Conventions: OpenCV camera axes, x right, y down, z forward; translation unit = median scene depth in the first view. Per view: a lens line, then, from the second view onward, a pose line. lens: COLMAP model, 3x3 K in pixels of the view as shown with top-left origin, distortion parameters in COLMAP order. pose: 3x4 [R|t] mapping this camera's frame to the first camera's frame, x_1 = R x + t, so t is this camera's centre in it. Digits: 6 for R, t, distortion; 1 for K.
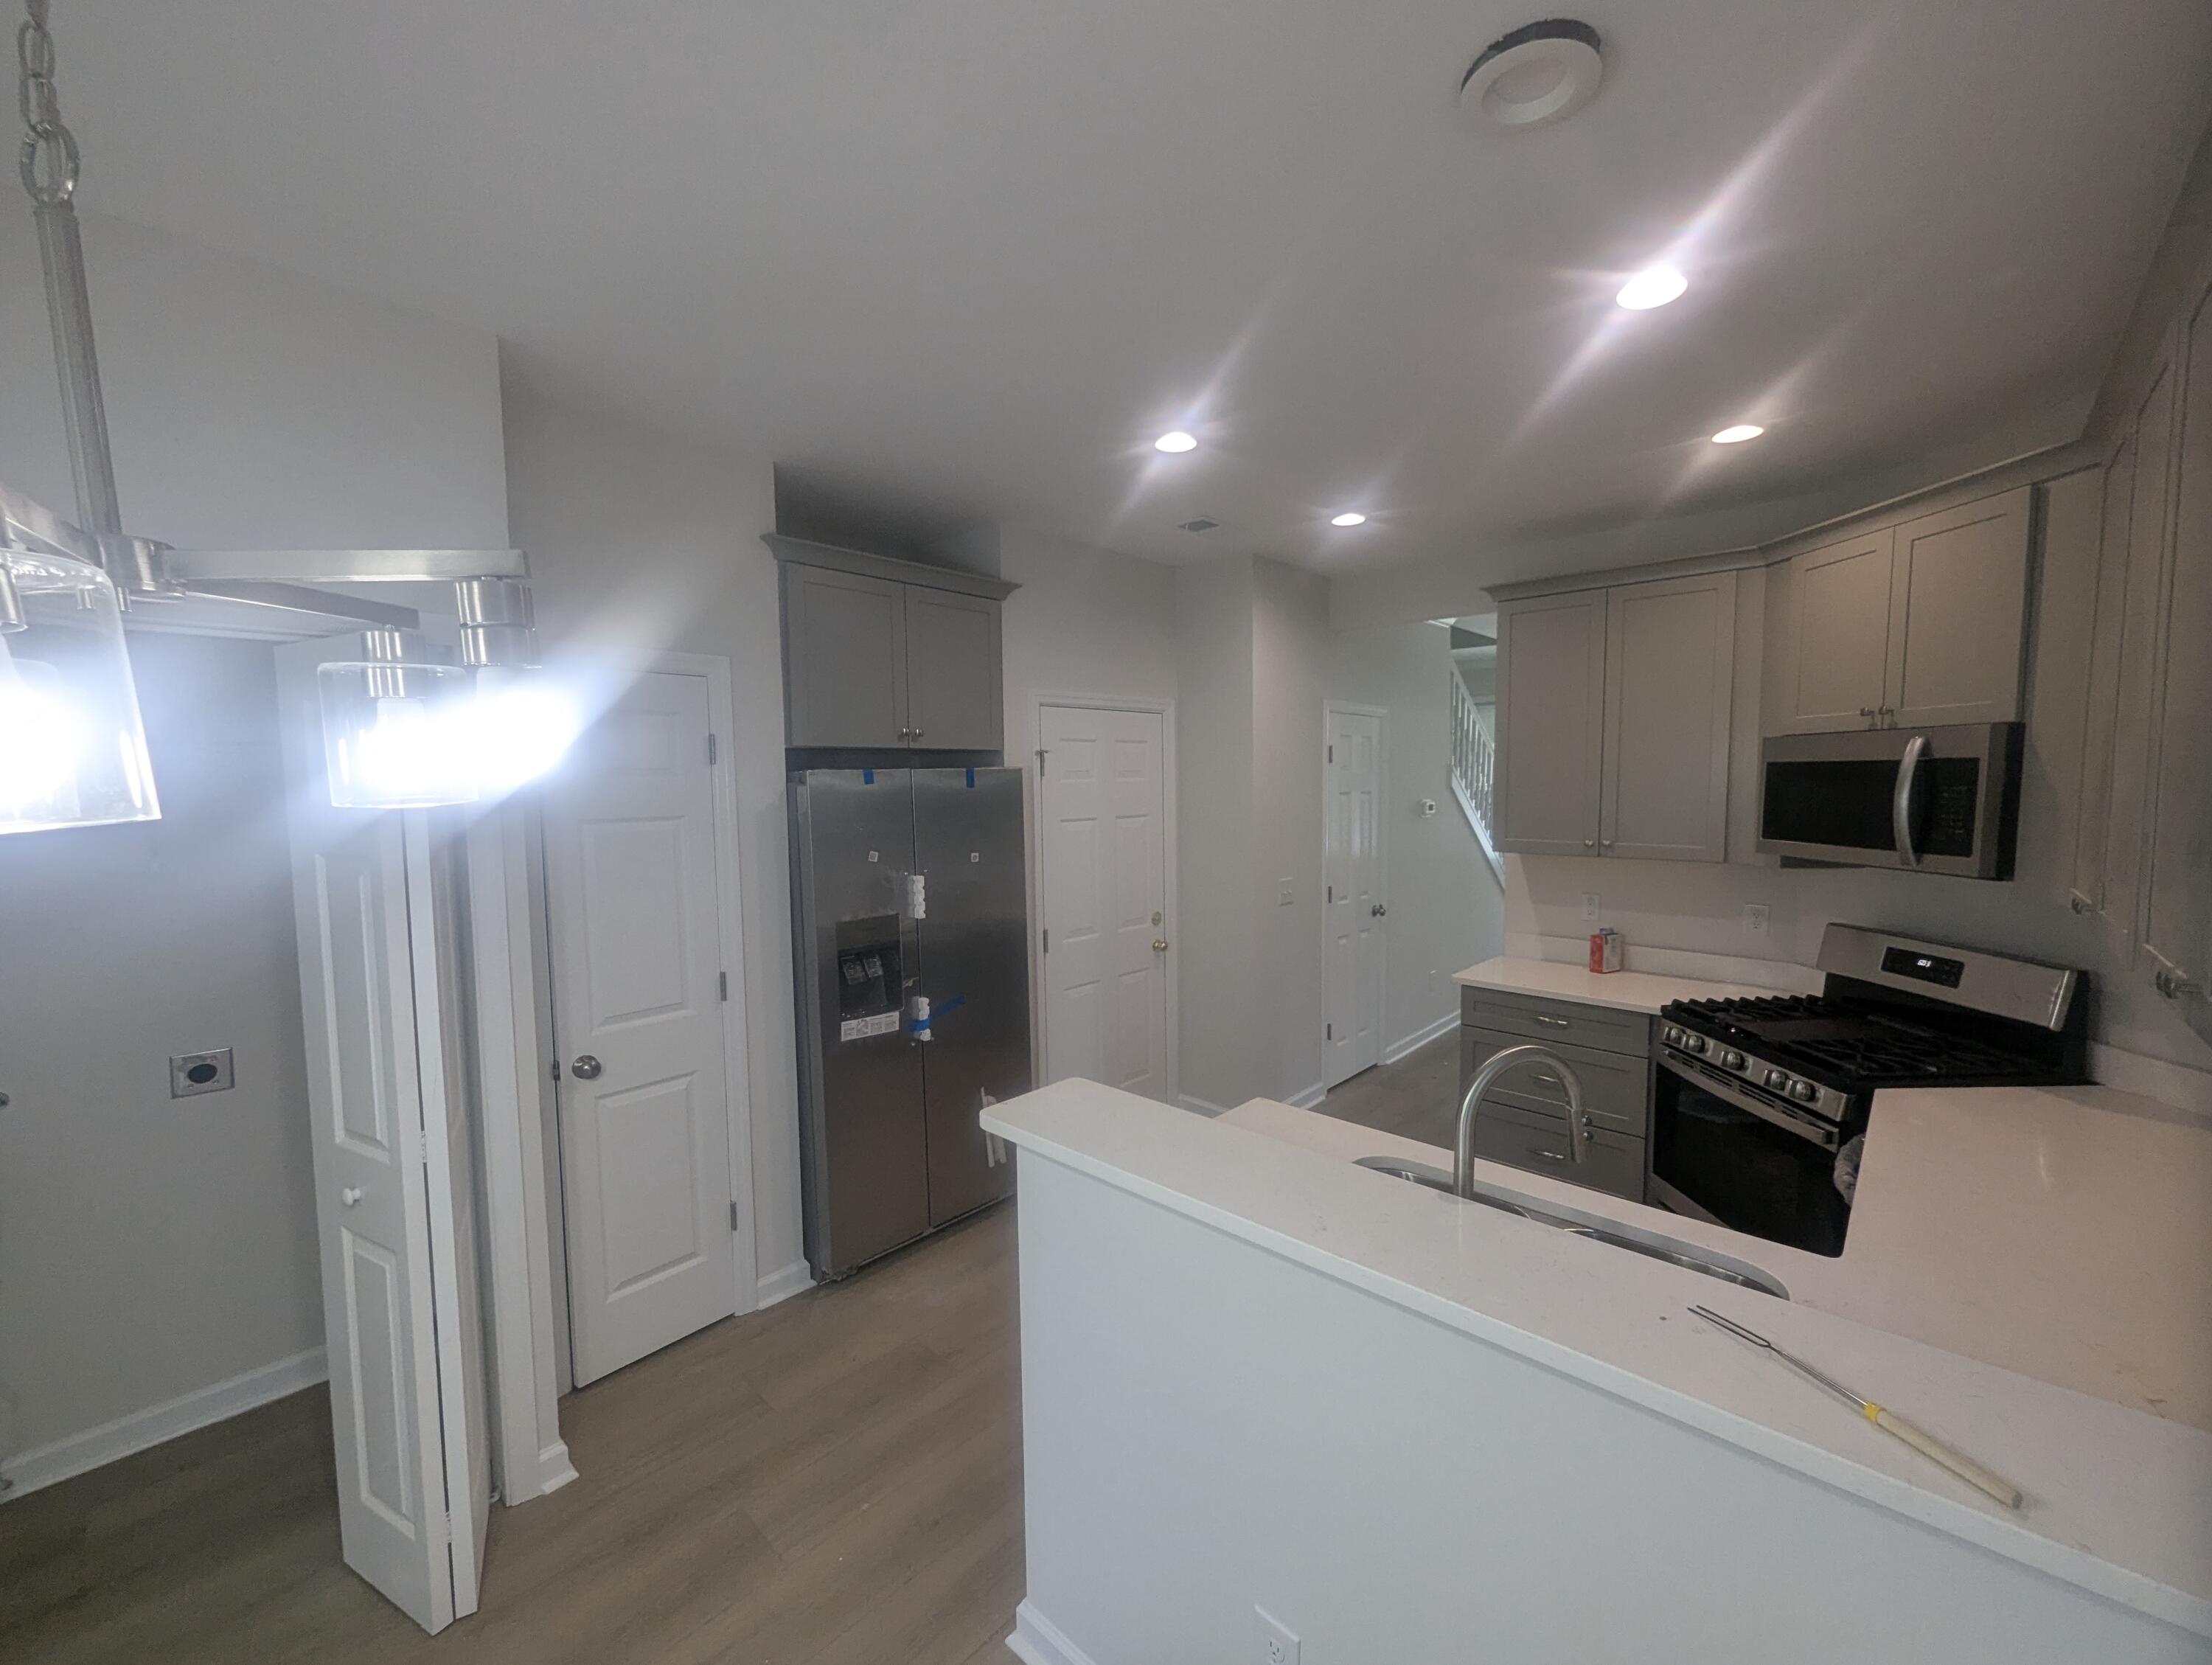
lens RADIAL K [[877.1, 0, 1109.3], [0, 877.1, 841.8], [0, 0, 1]] dist [-0.004288, -0.000753]
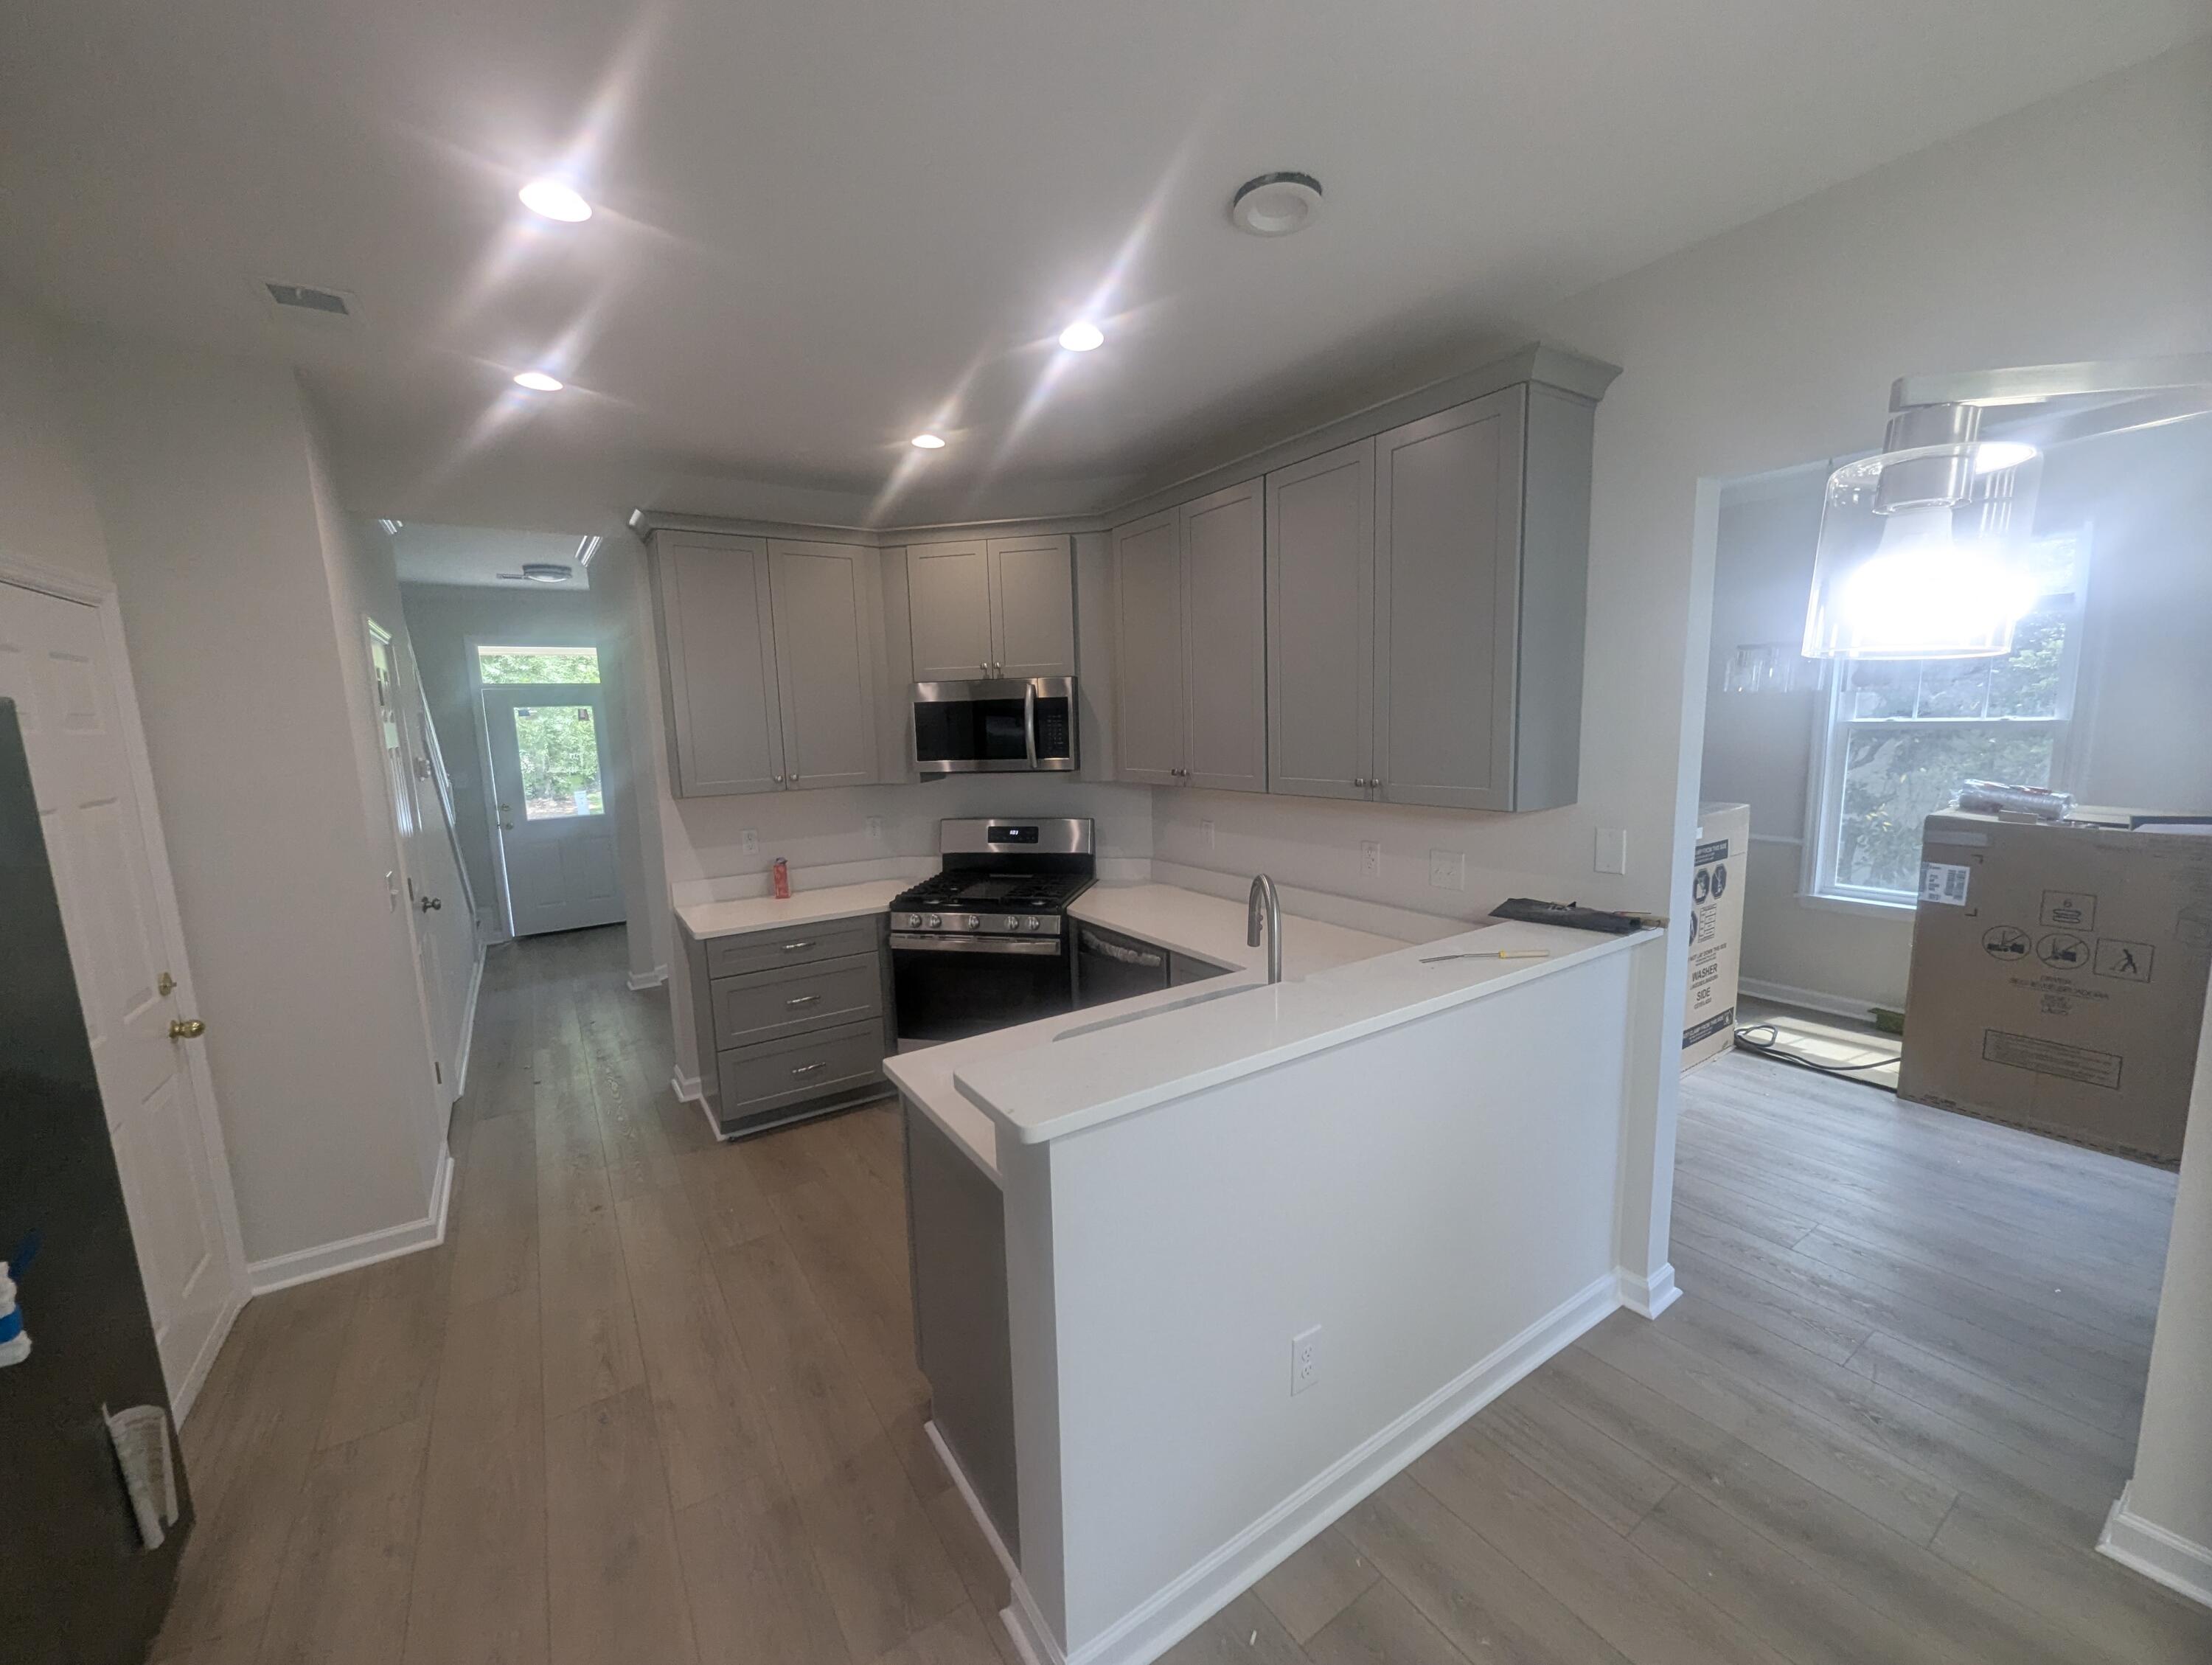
lens RADIAL K [[877.1, 0, 1119.6], [0, 877.1, 842.4], [0, 0, 1]] dist [-0.004288, -0.000753]
pose [[0.237711, -0.145748, 0.960339, -0.485031], [0.095575, 0.987390, 0.126196, -0.021265], [-0.966622, 0.061786, 0.248643, 0.401934]]
